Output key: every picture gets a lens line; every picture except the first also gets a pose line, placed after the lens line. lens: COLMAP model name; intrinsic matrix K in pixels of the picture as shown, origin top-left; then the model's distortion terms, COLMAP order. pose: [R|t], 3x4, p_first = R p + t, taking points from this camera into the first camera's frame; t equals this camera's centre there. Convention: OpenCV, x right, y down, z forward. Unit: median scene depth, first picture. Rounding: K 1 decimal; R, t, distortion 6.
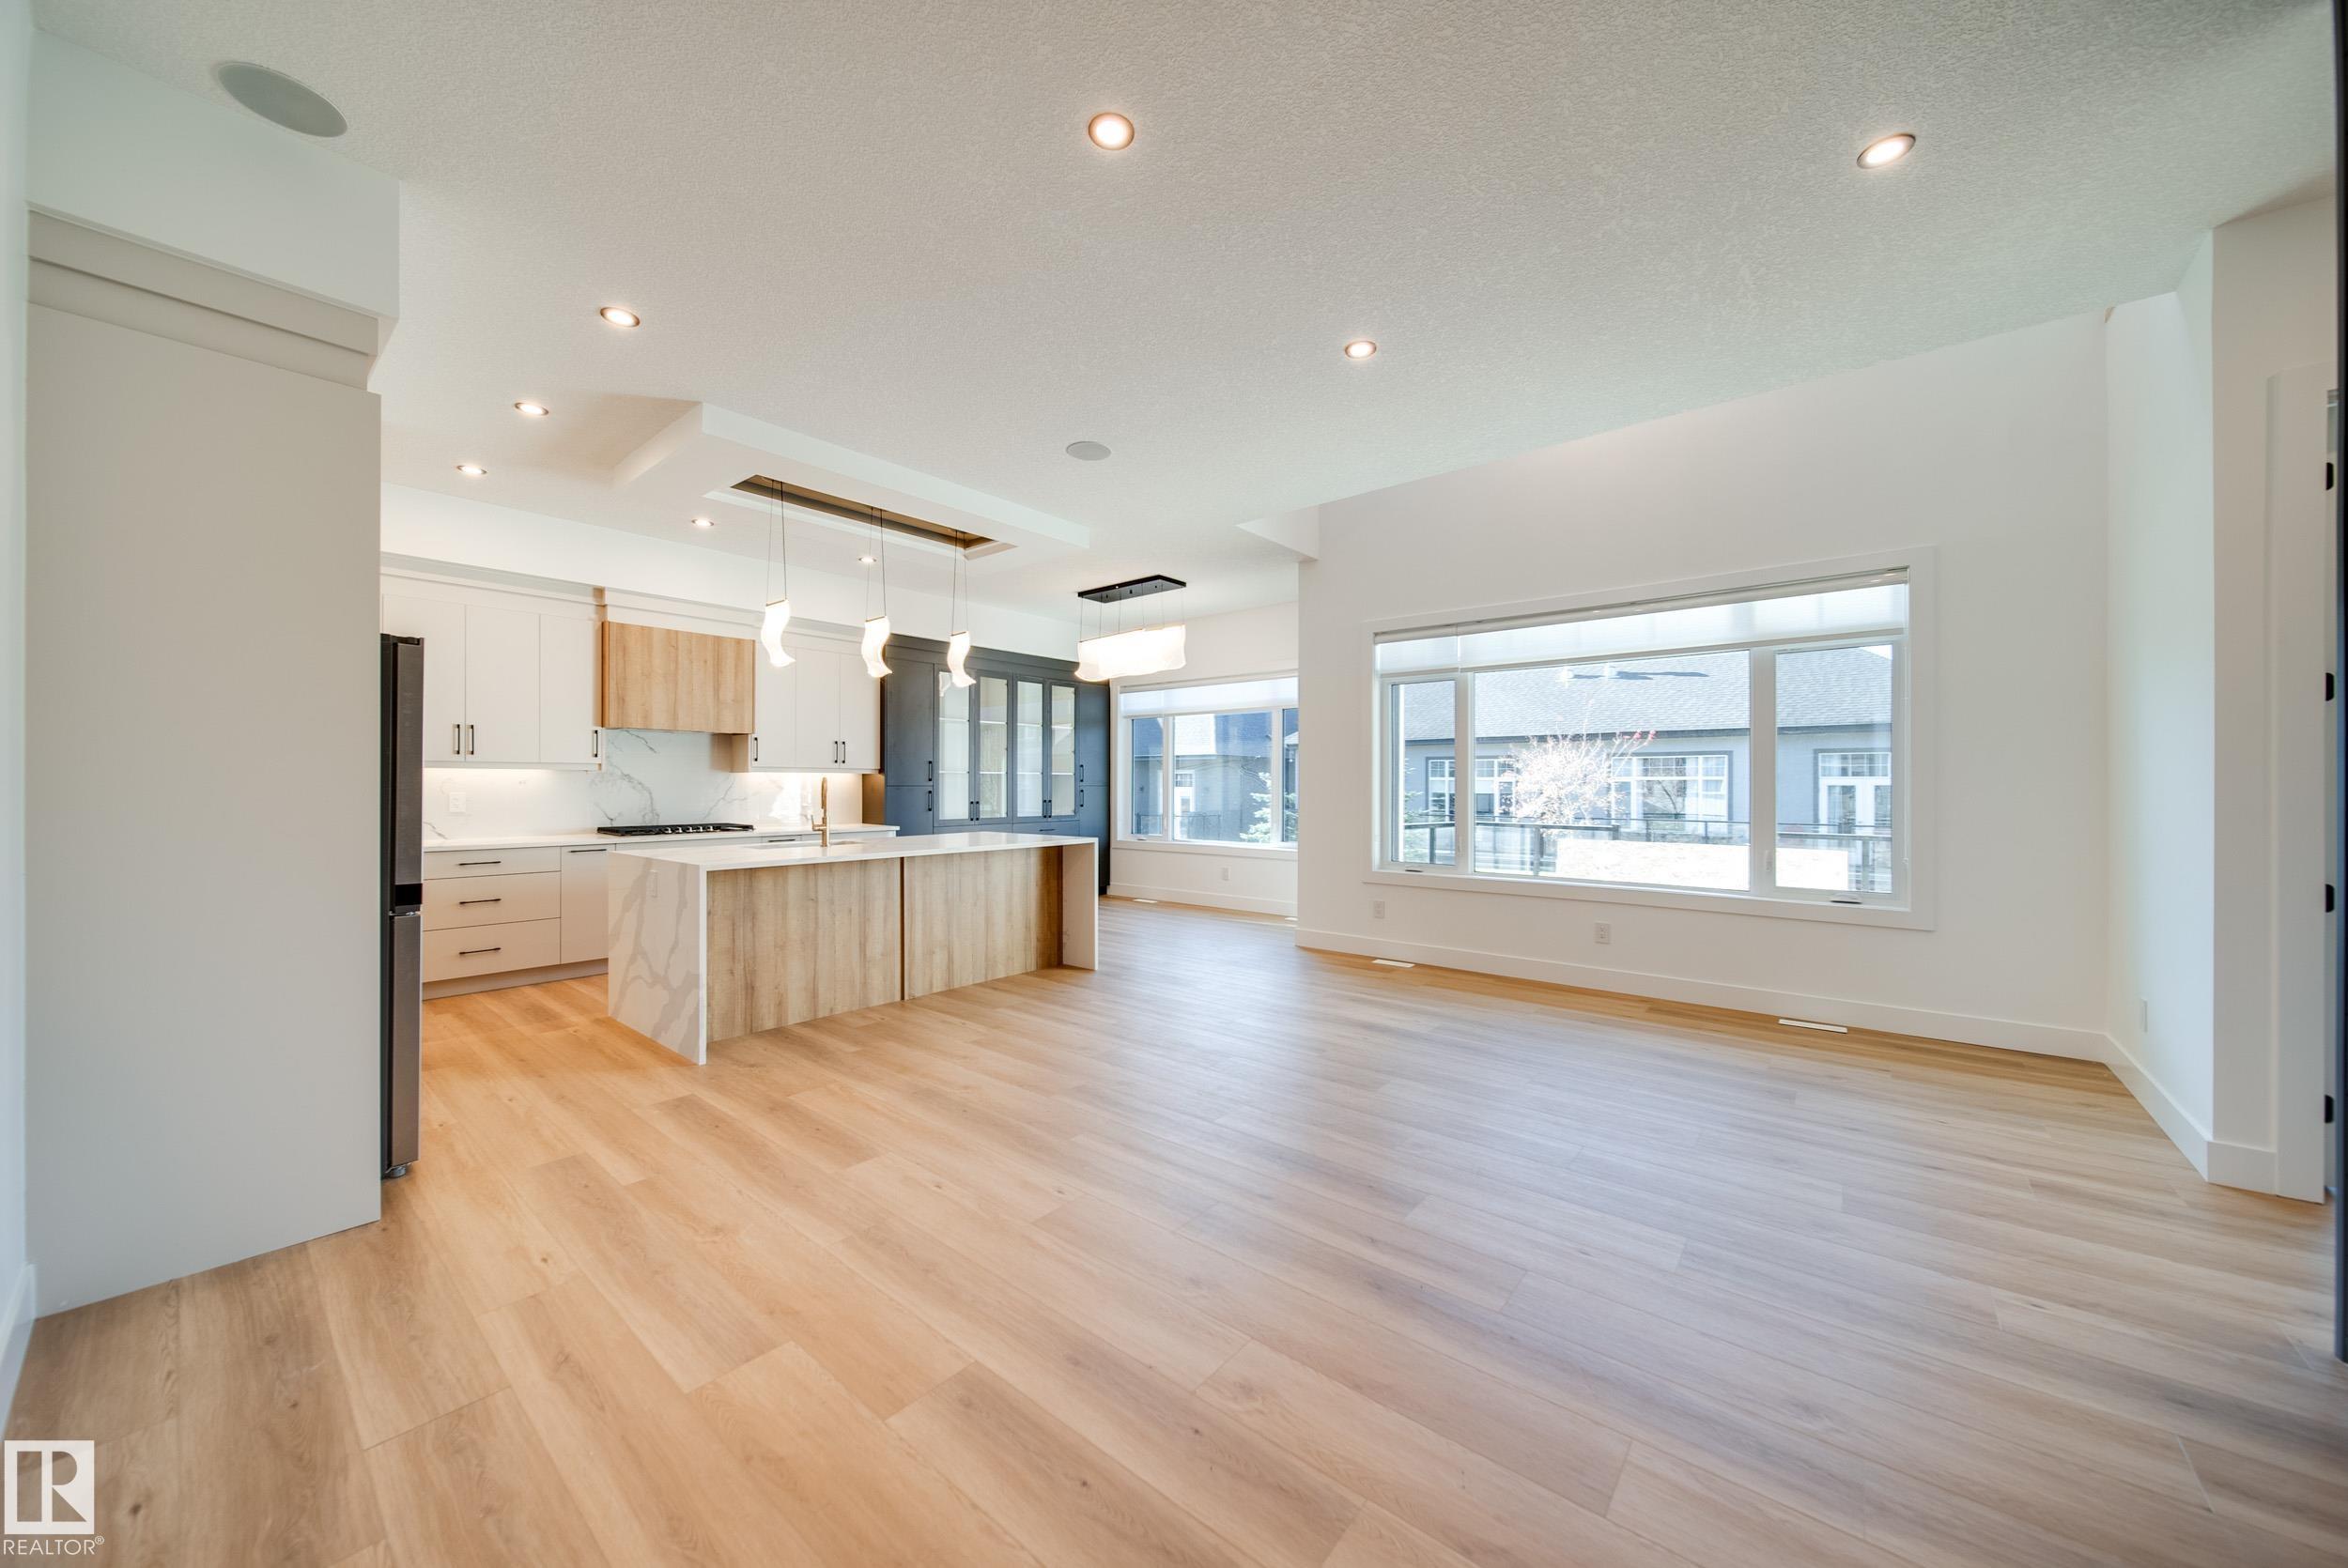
lens RADIAL K [[825.3, 0, 1174.0], [0, 825.3, 784.0], [0, 0, 1]] dist [-0.000108, -0.000277]
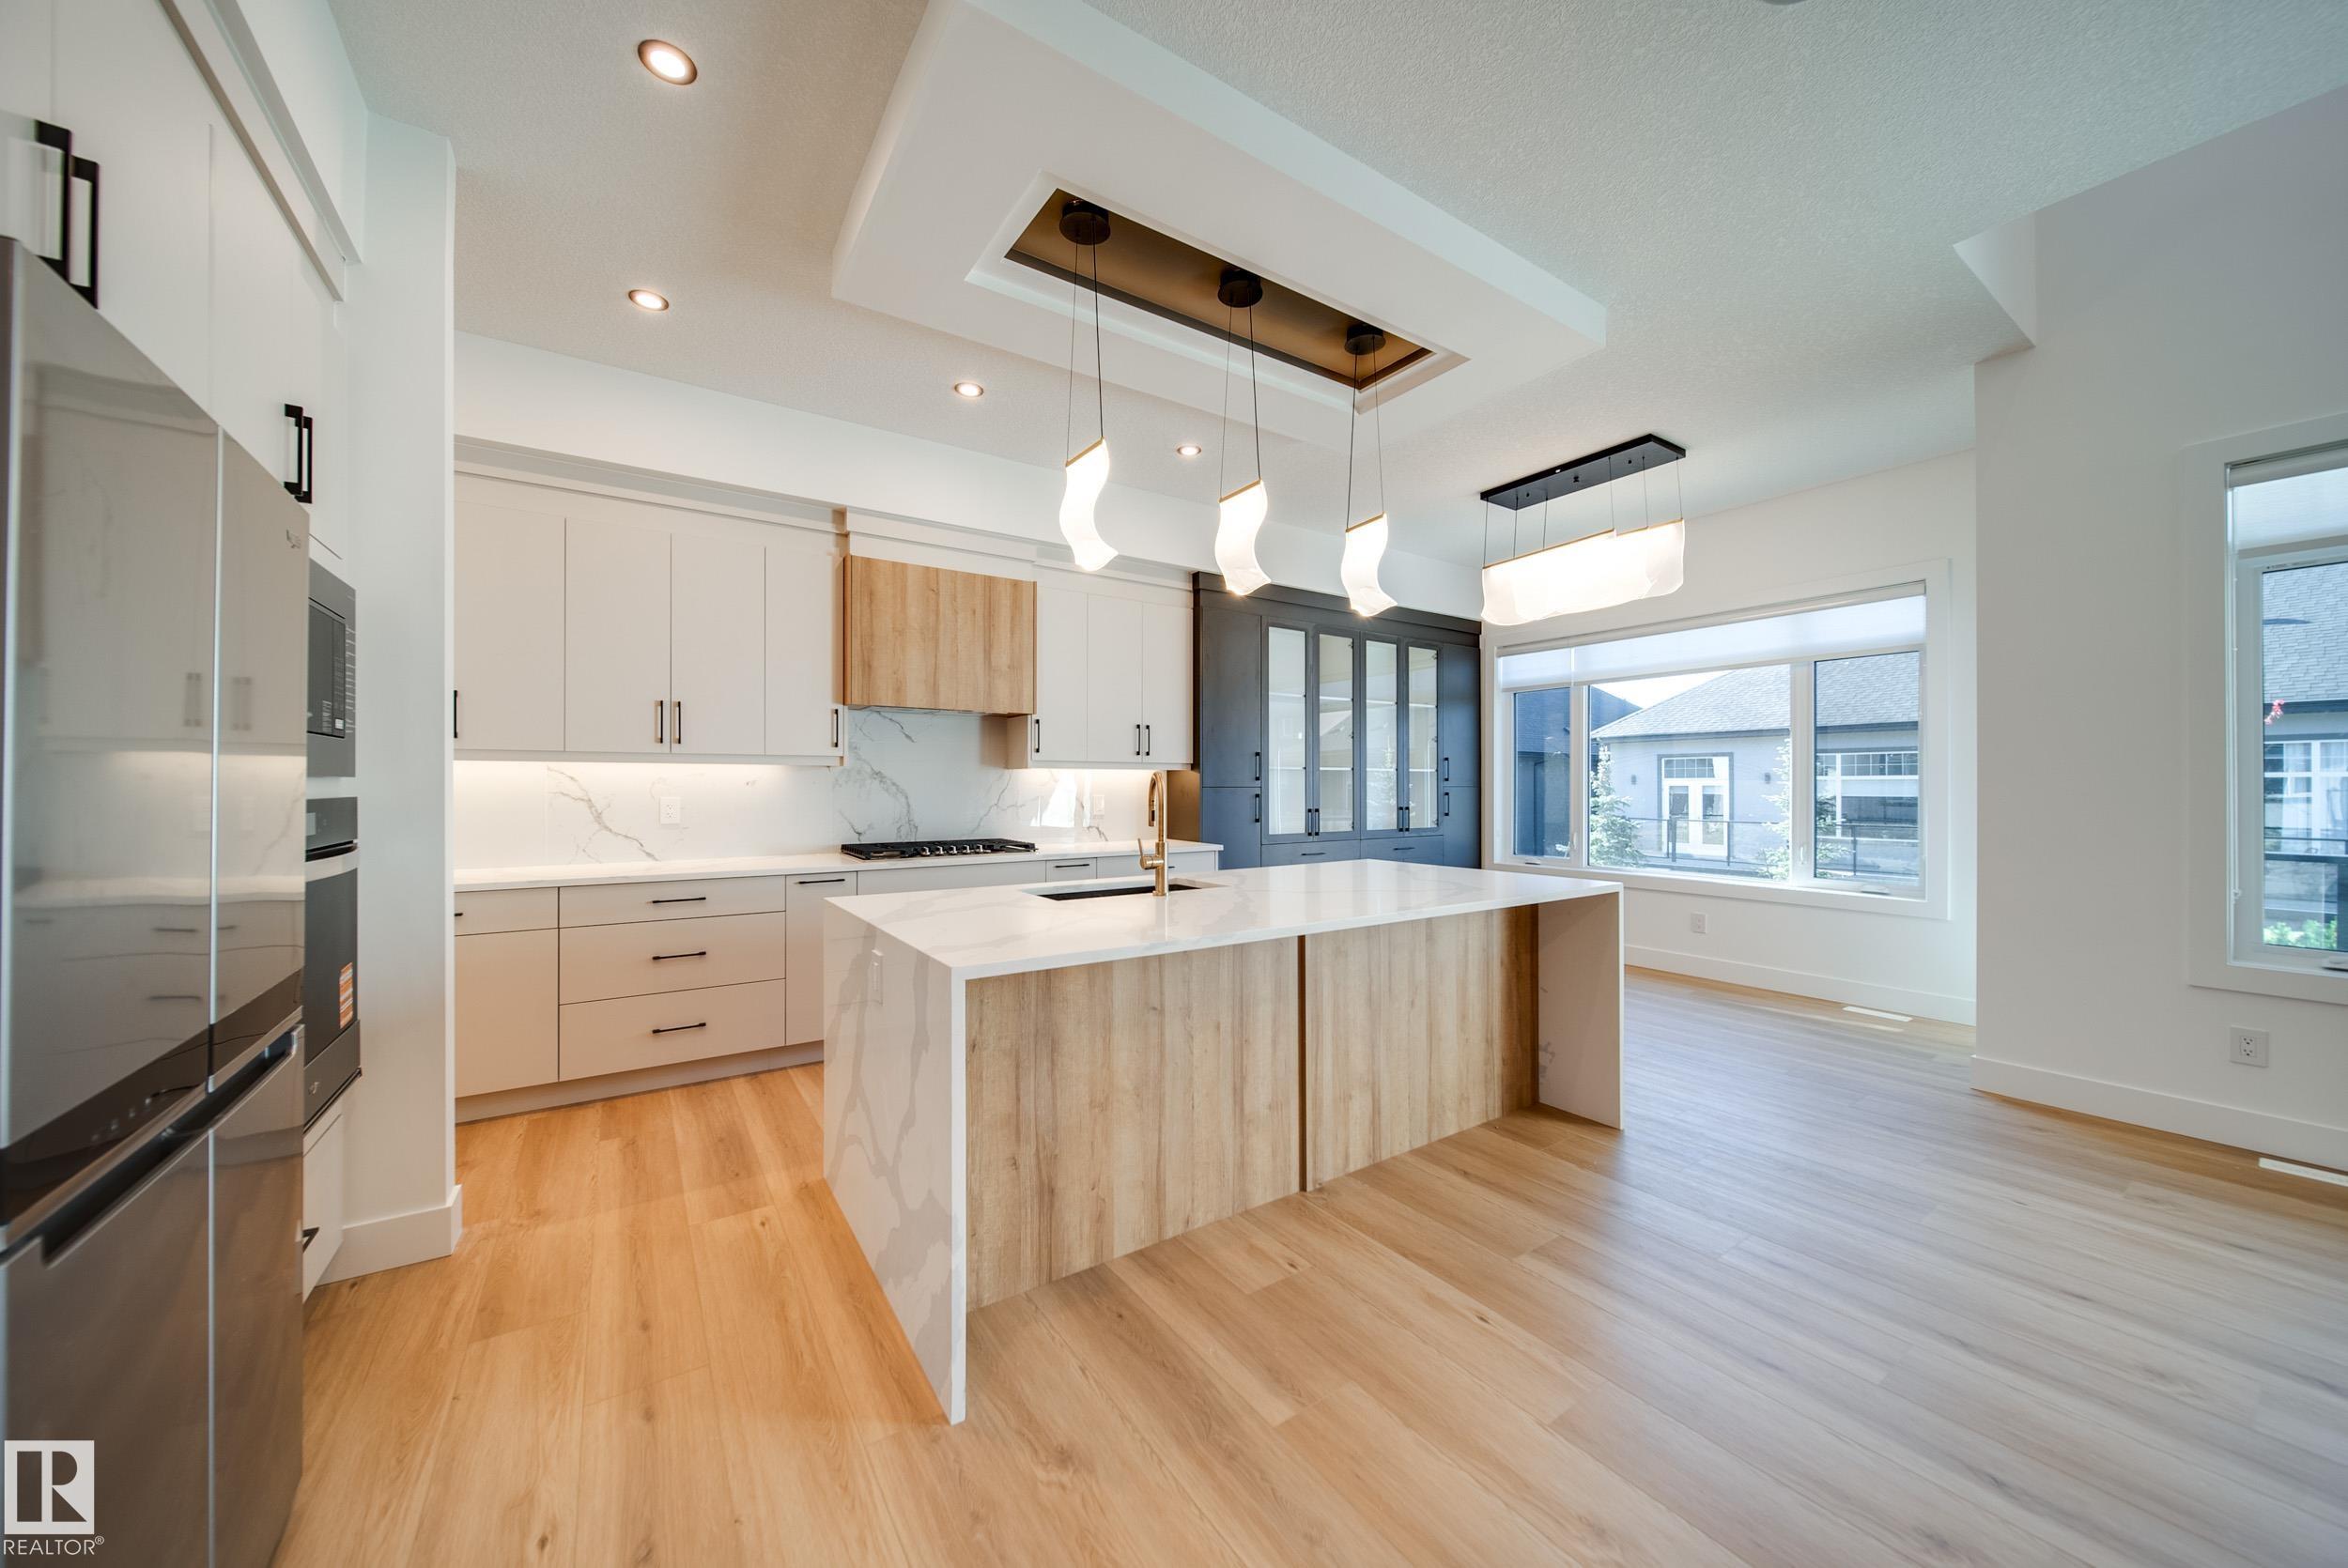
lens RADIAL K [[821.4, 0, 1174.0], [0, 821.4, 784.0], [0, 0, 1]] dist [-0.001062, -0.000096]
pose [[0.959664, -0.002351, -0.281139, -0.223559], [0.001808, 0.999996, -0.002188, 0.001458], [0.281143, 0.001591, 0.959665, 0.405877]]
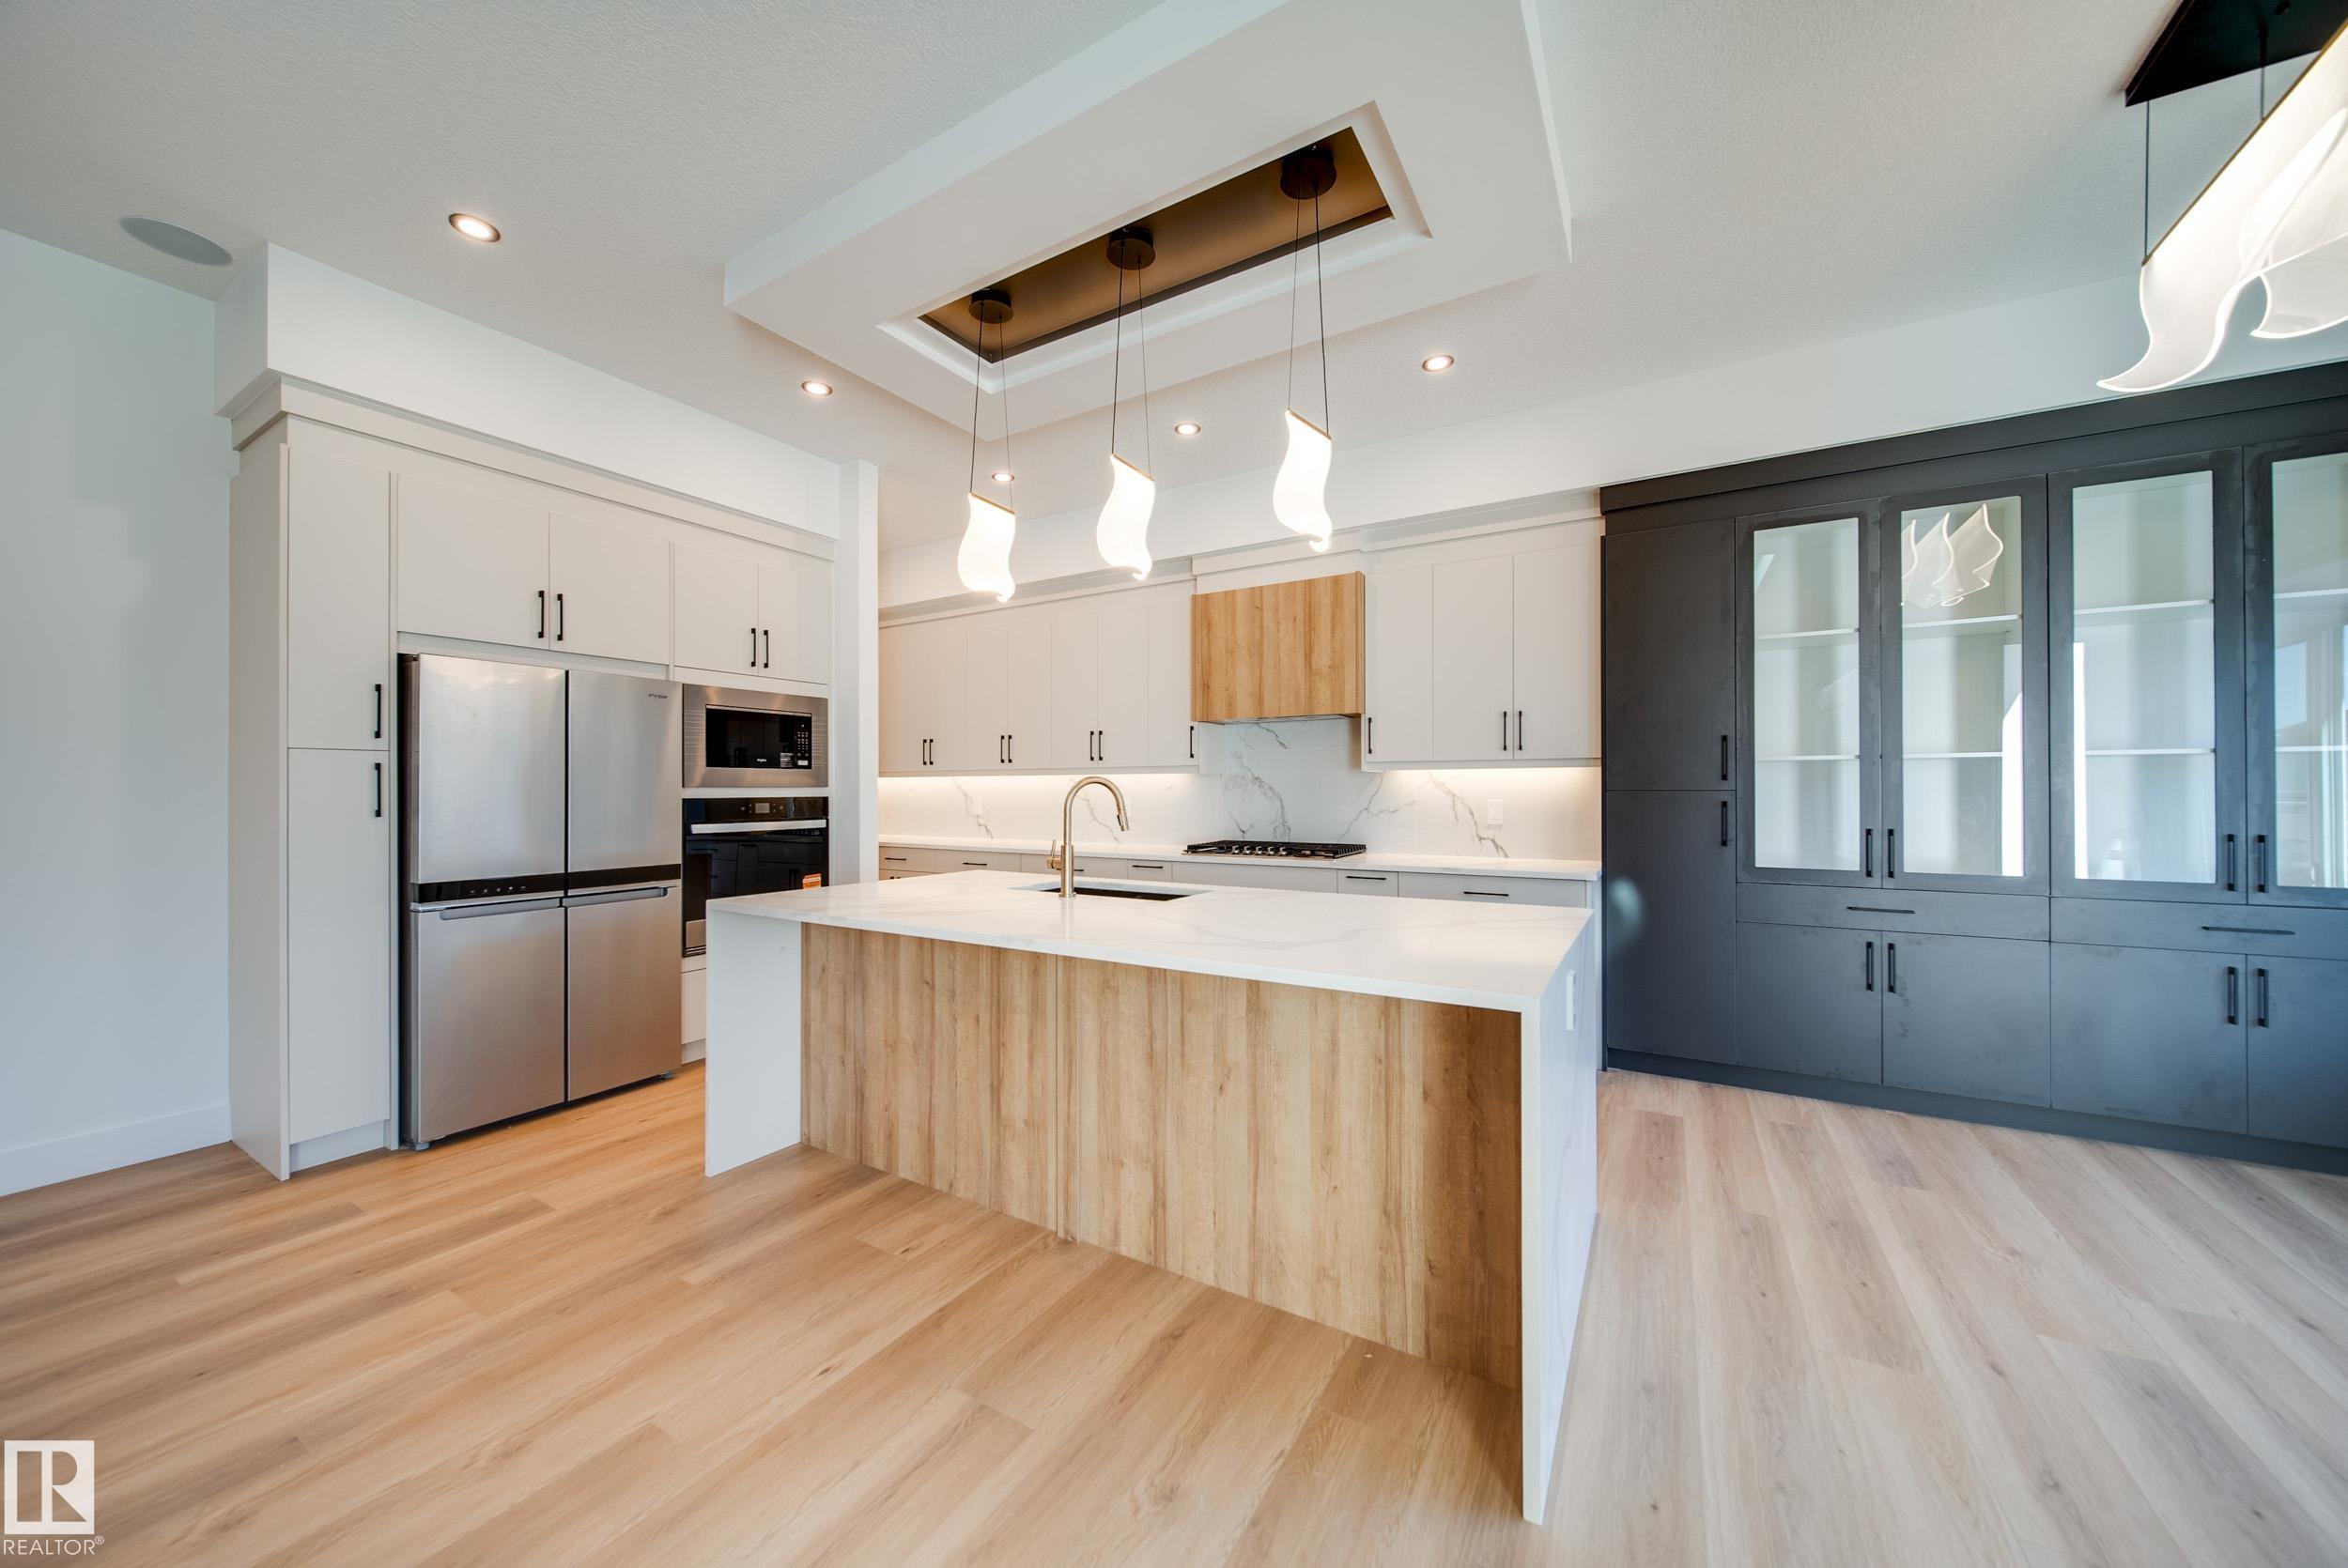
lens RADIAL K [[825.3, 0, 1174.0], [0, 825.3, 784.0], [0, 0, 1]] dist [-0.000108, -0.000277]
pose [[0.153682, -0.009444, -0.988075, 0.140033], [0.004135, 0.999952, -0.008914, 0.002221], [0.988112, -0.002715, 0.153713, 0.856183]]
